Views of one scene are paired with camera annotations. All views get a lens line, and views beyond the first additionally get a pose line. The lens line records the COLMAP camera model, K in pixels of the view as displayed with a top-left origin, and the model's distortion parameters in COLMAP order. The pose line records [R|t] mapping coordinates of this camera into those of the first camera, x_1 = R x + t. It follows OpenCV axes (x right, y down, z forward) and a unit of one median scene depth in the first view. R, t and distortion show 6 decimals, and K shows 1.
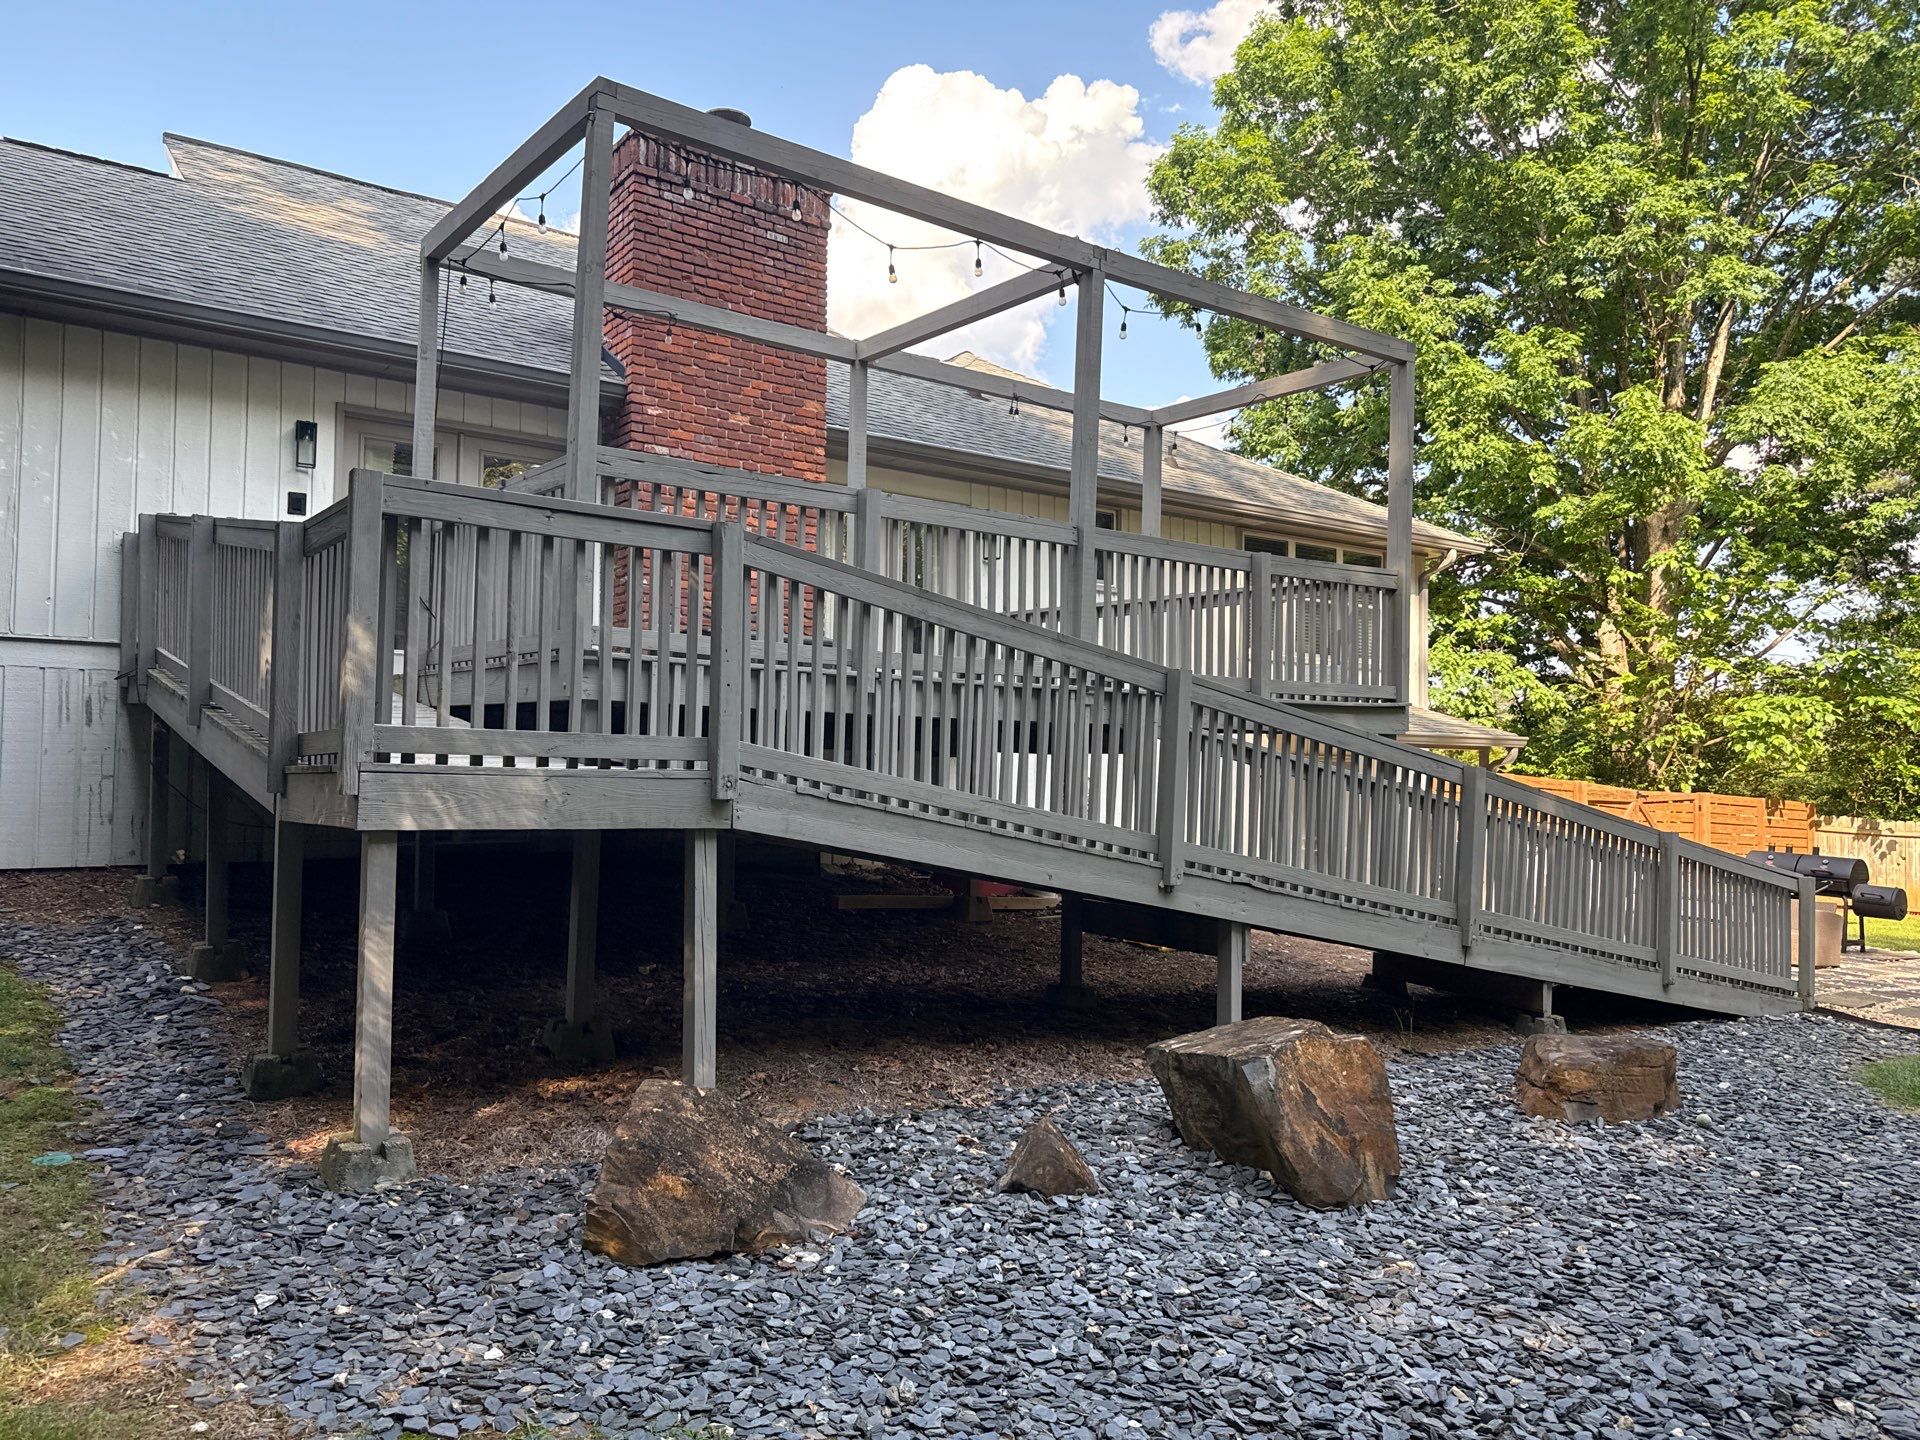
lens RADIAL K [[1343.9, 0, 956.7], [0, 1343.9, 730.8], [0, 0, 1]] dist [0.036792, -0.027953]
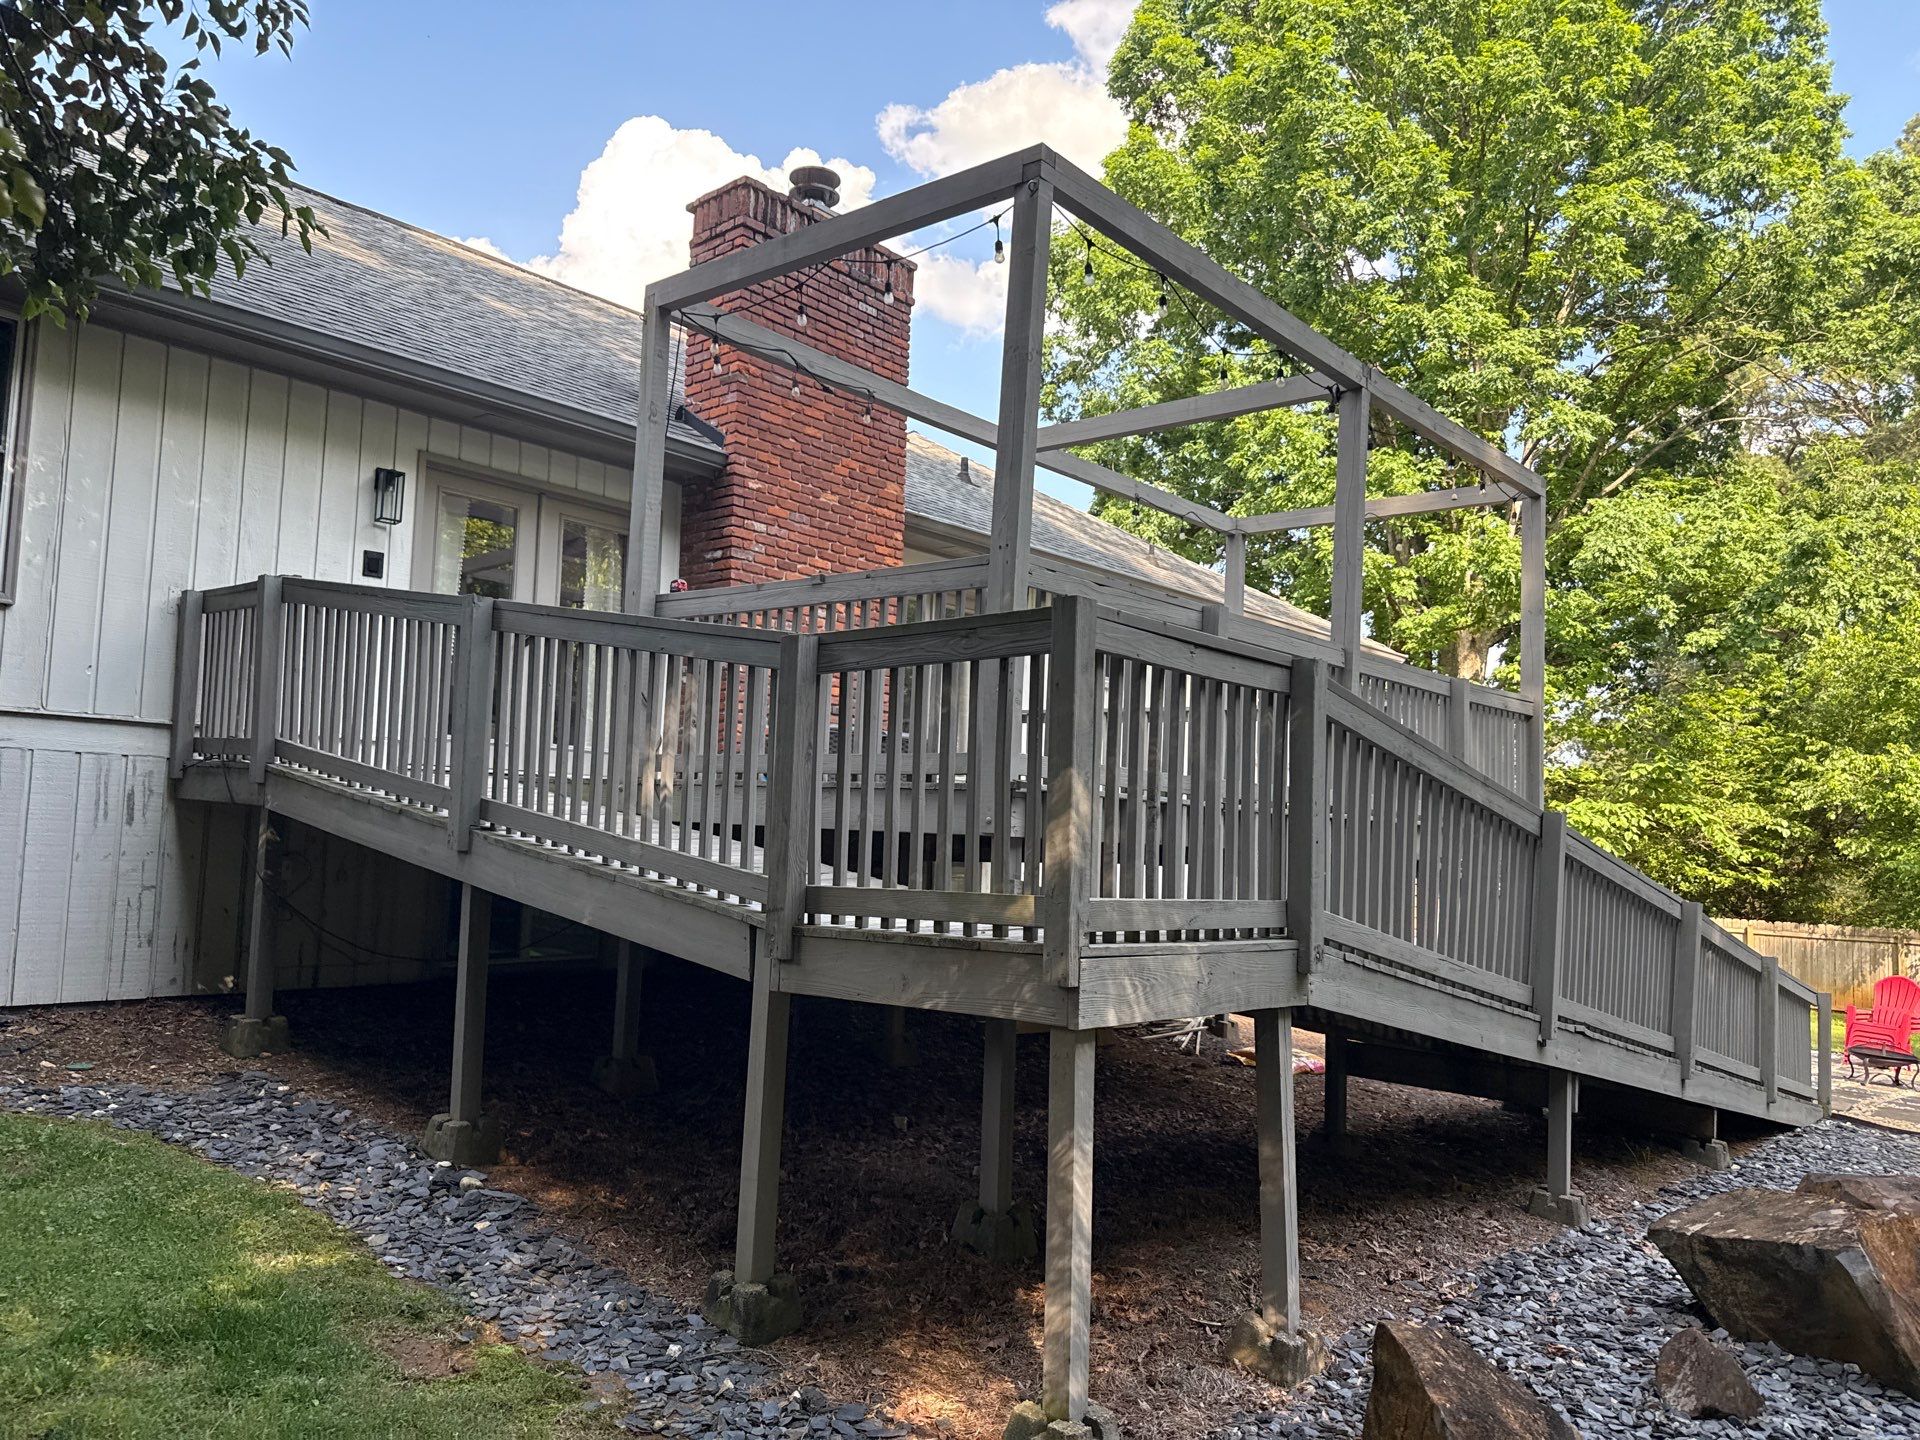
lens RADIAL K [[1334.4, 0, 970.5], [0, 1334.4, 750.9], [0, 0, 1]] dist [0.102407, -0.125793]
pose [[0.976652, 0.033611, 0.212182, -0.267385], [-0.026242, 0.998954, -0.037455, -0.025290], [-0.213219, 0.031012, 0.976512, 0.079737]]
